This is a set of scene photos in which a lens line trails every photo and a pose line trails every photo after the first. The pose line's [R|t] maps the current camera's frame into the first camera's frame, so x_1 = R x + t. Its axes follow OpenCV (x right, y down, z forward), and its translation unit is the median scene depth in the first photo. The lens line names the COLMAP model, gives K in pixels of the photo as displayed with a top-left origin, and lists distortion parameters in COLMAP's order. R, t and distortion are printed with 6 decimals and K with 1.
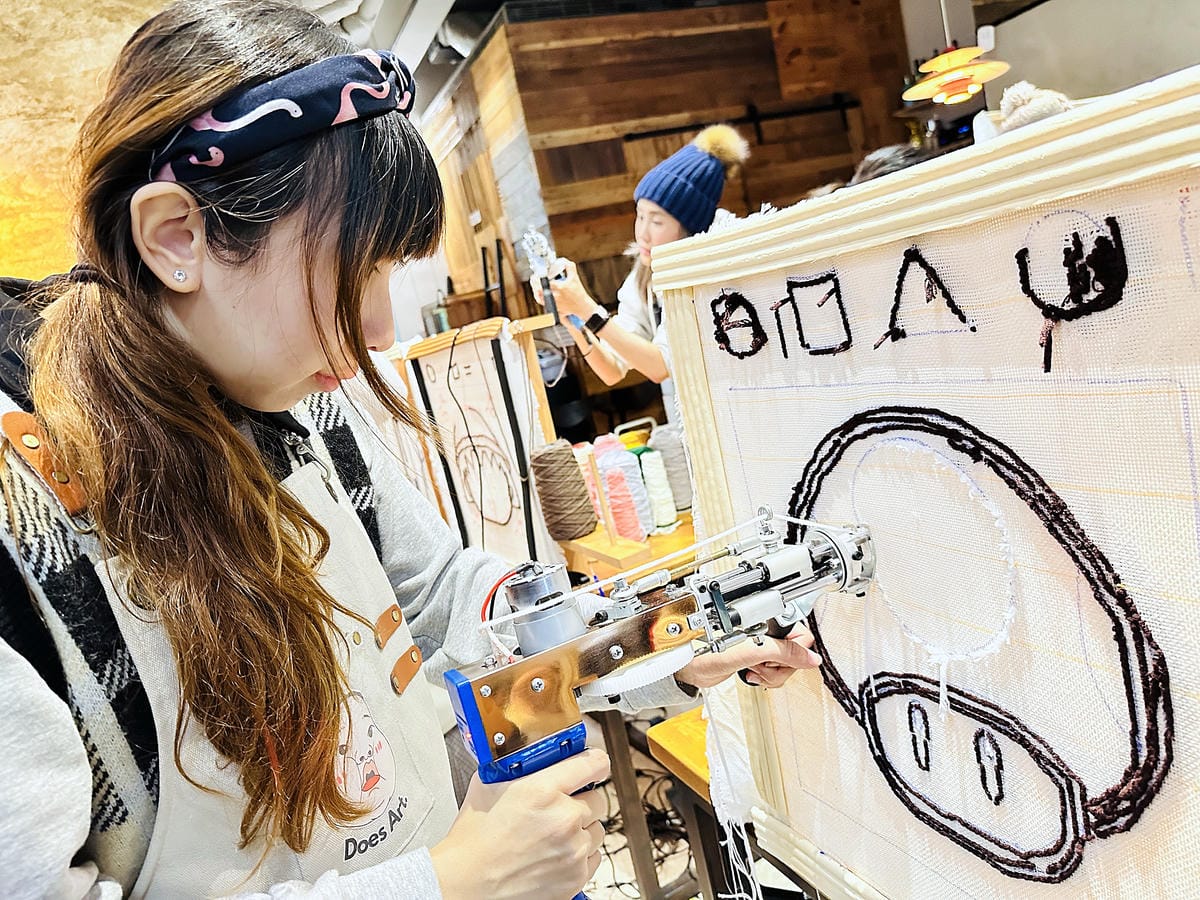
lens RADIAL K [[846.8, 0, 600.0], [0, 846.8, 450.0], [0, 0, 1]] dist [0.005026, -0.022225]
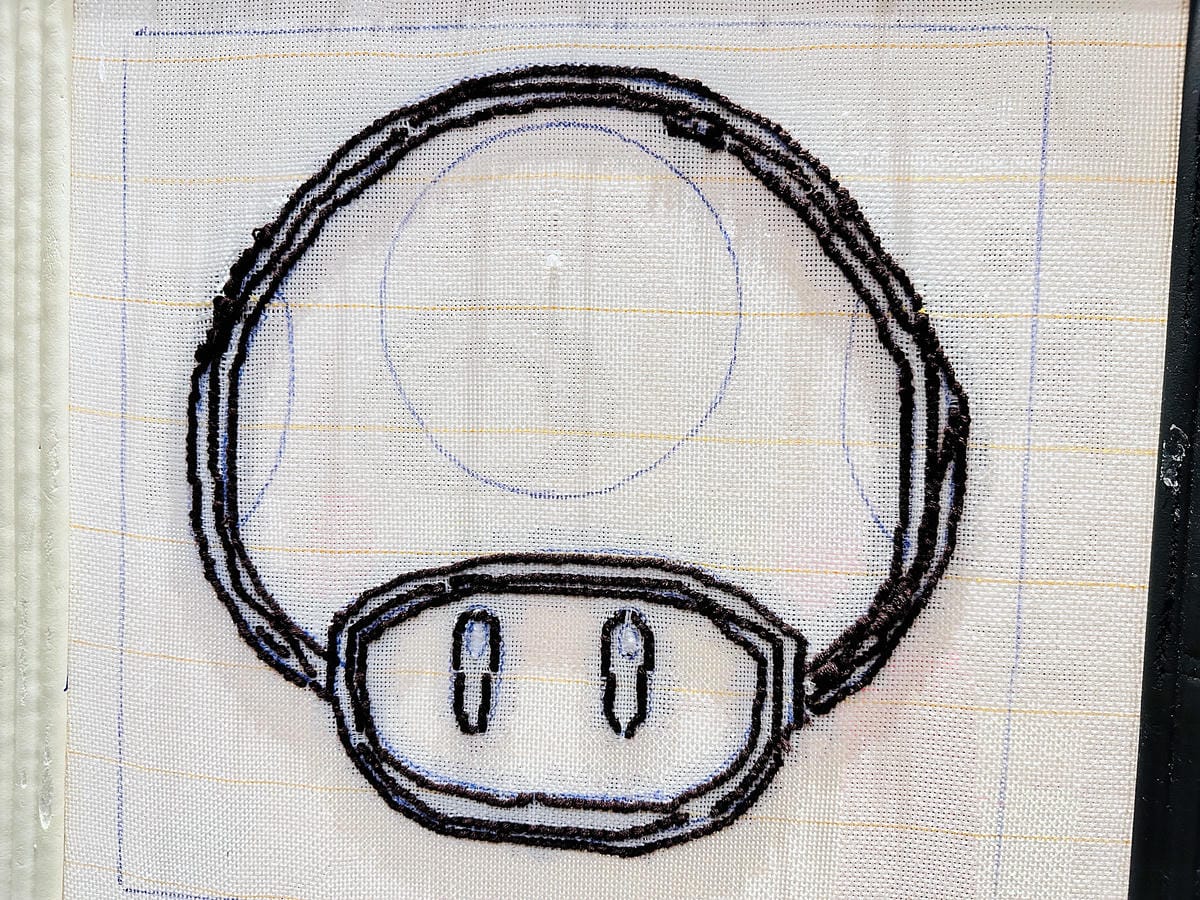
lens RADIAL K [[846.8, 0, 600.0], [0, 846.8, 450.0], [0, 0, 1]] dist [0.005026, -0.022225]
pose [[0.476546, 0.165965, 0.863342, -0.107601], [-0.003942, 0.982413, -0.186678, 0.307706], [-0.879141, 0.085557, 0.468820, 0.664153]]
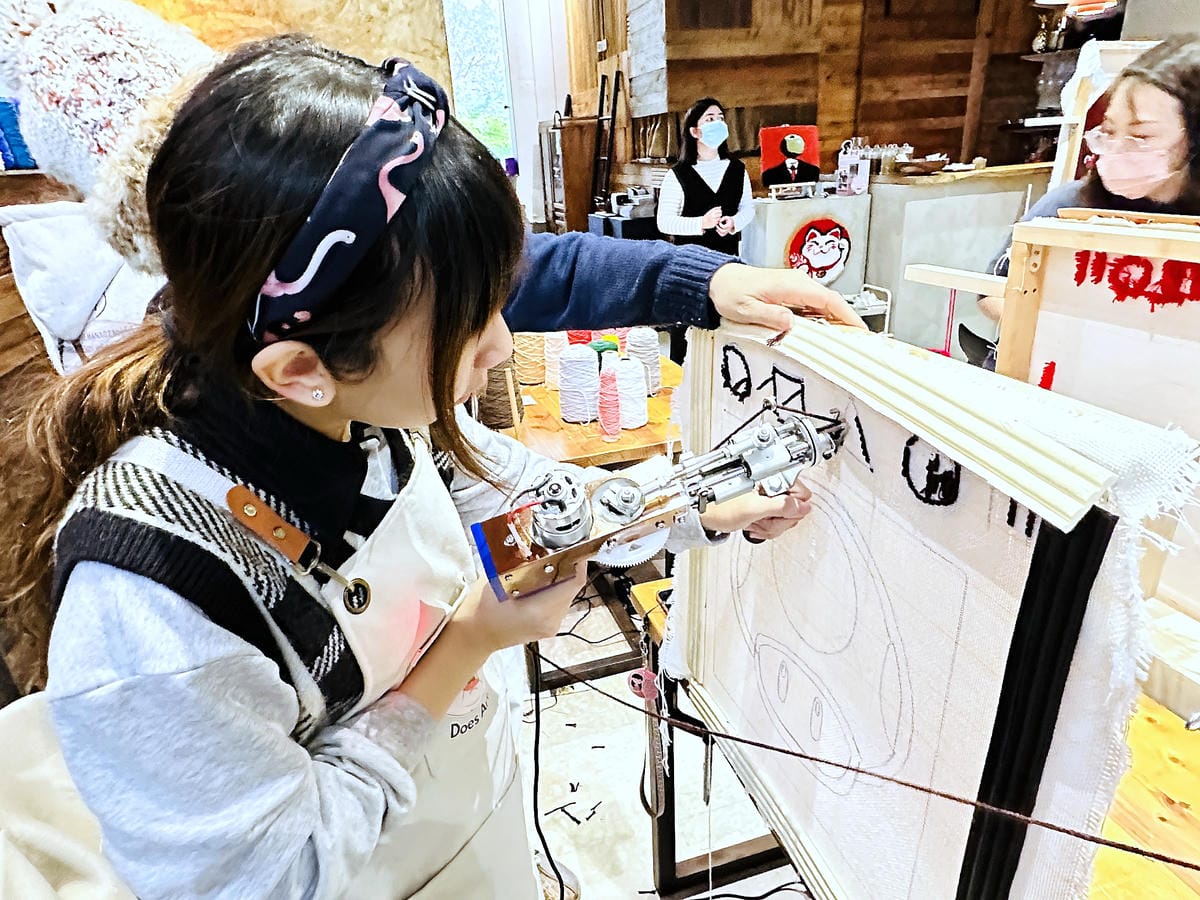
lens RADIAL K [[735.5, 0, 590.7], [0, 735.5, 451.1], [0, 0, 1]] dist [-0.020353, 0.000818]
pose [[0.976720, 0.204419, -0.065045, 0.043724], [-0.180126, 0.946191, 0.268845, -0.351596], [0.116502, -0.250870, 0.960985, -0.196480]]
